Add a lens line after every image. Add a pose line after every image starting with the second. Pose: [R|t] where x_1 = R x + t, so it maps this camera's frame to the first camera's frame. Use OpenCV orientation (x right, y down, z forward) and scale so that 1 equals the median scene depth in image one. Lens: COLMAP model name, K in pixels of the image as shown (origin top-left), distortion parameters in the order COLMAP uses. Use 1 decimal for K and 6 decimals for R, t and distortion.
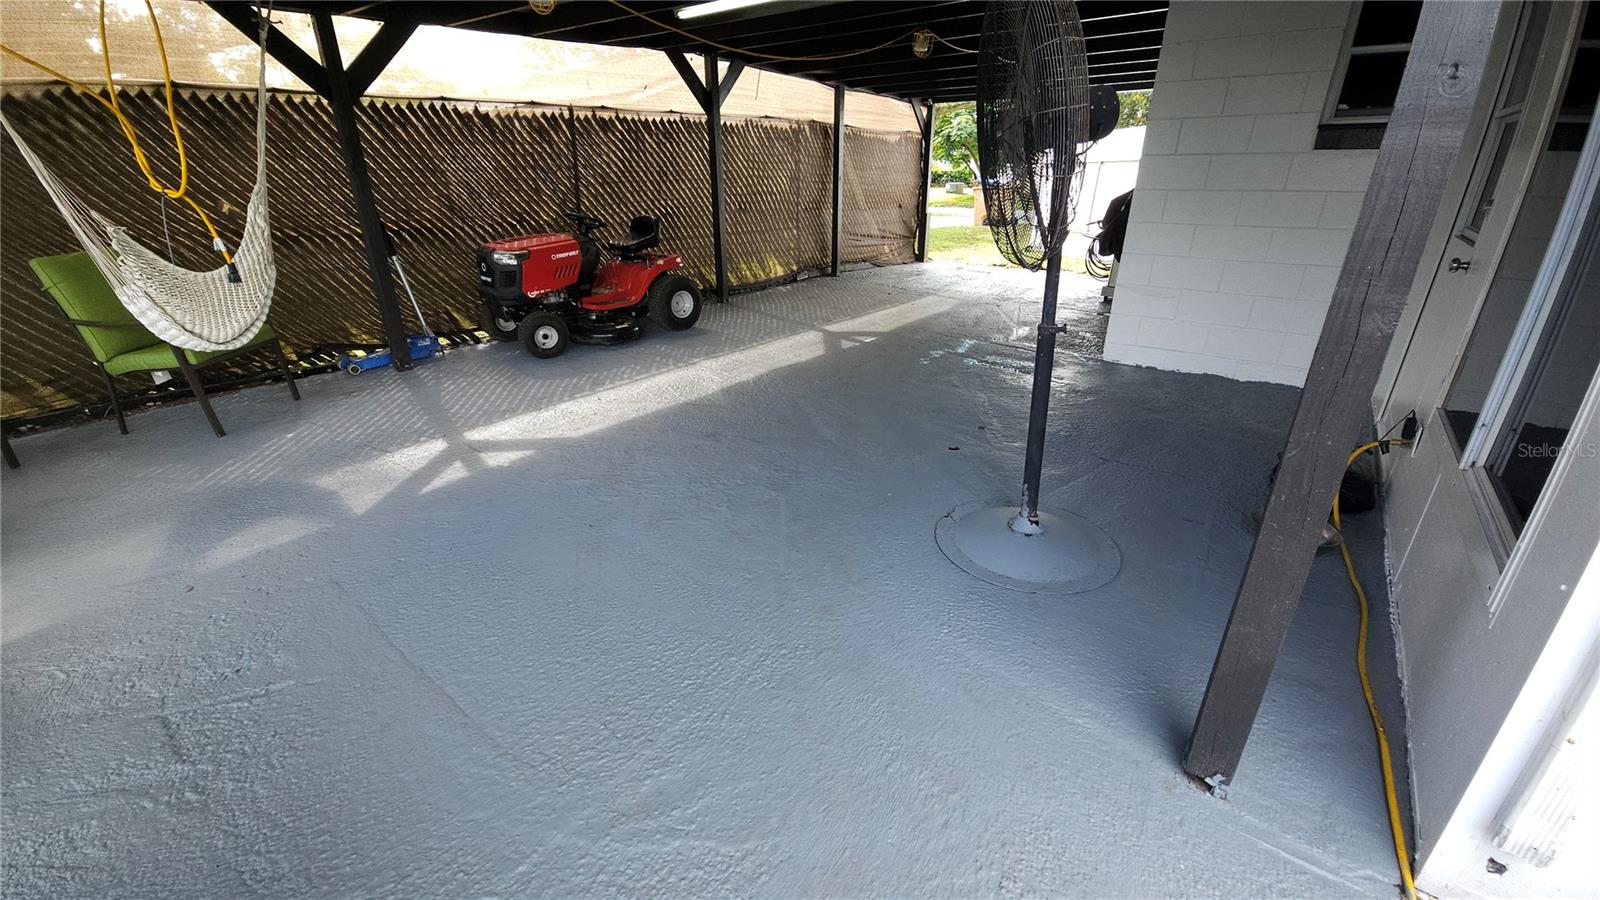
lens RADIAL K [[654.8, 0, 797.3], [0, 654.8, 443.7], [0, 0, 1]] dist [0.003140, -0.002478]
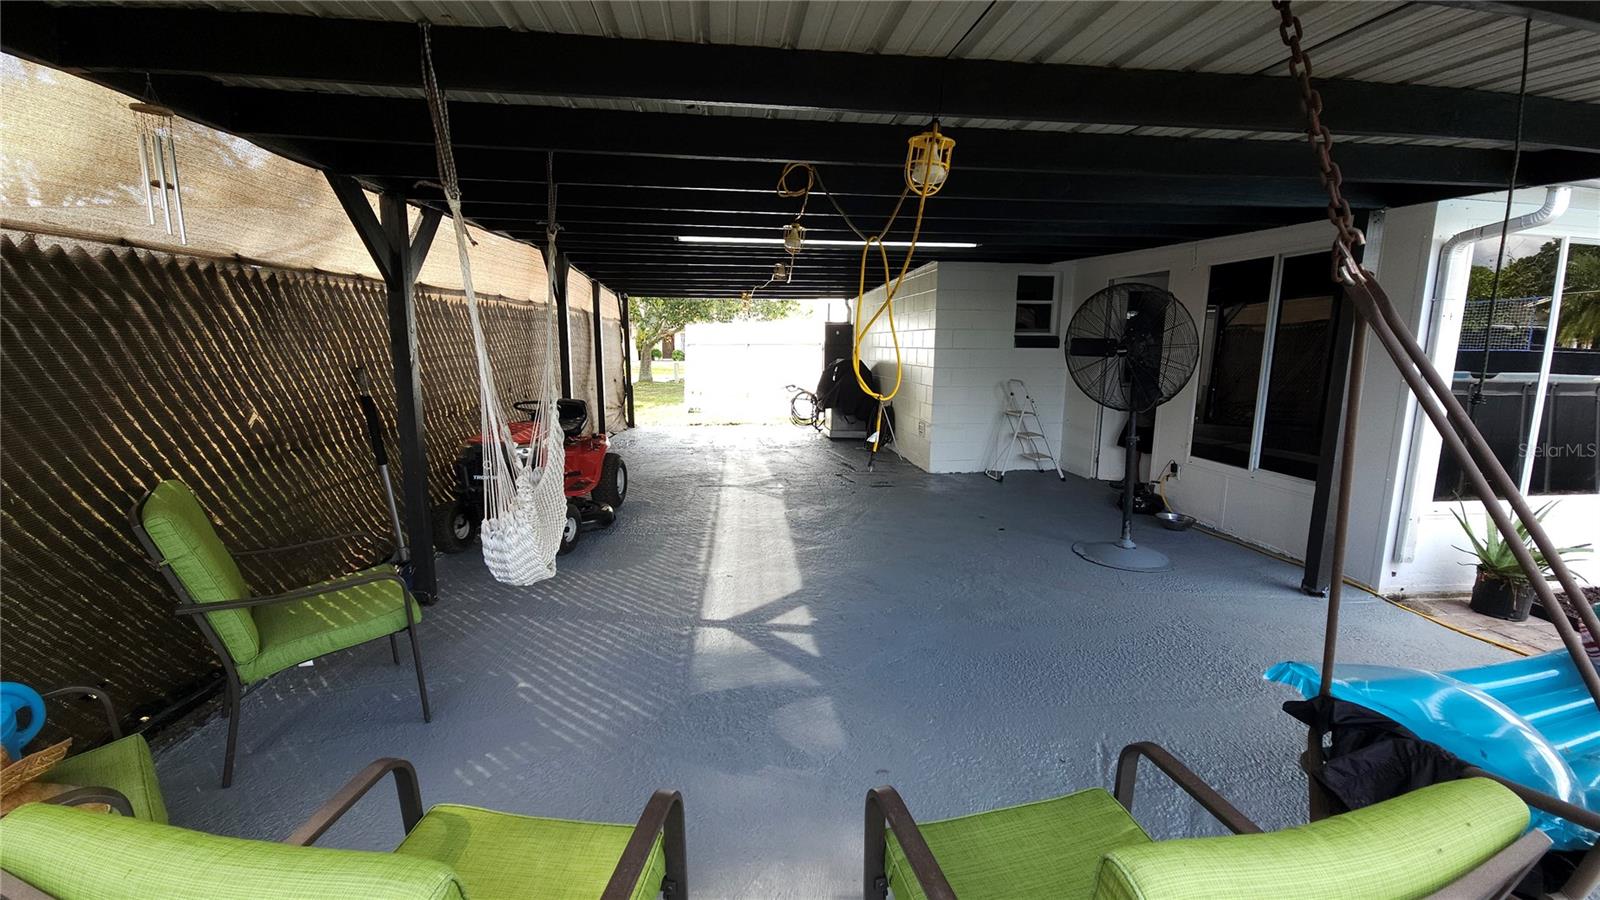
lens RADIAL K [[654.8, 0, 794.0], [0, 654.8, 450.3], [0, 0, 1]] dist [0.003140, -0.002478]
pose [[0.705255, -0.105342, 0.701084, -1.102937], [0.263942, 0.956824, -0.121744, -0.103232], [-0.657990, 0.270906, 0.702609, 0.167793]]
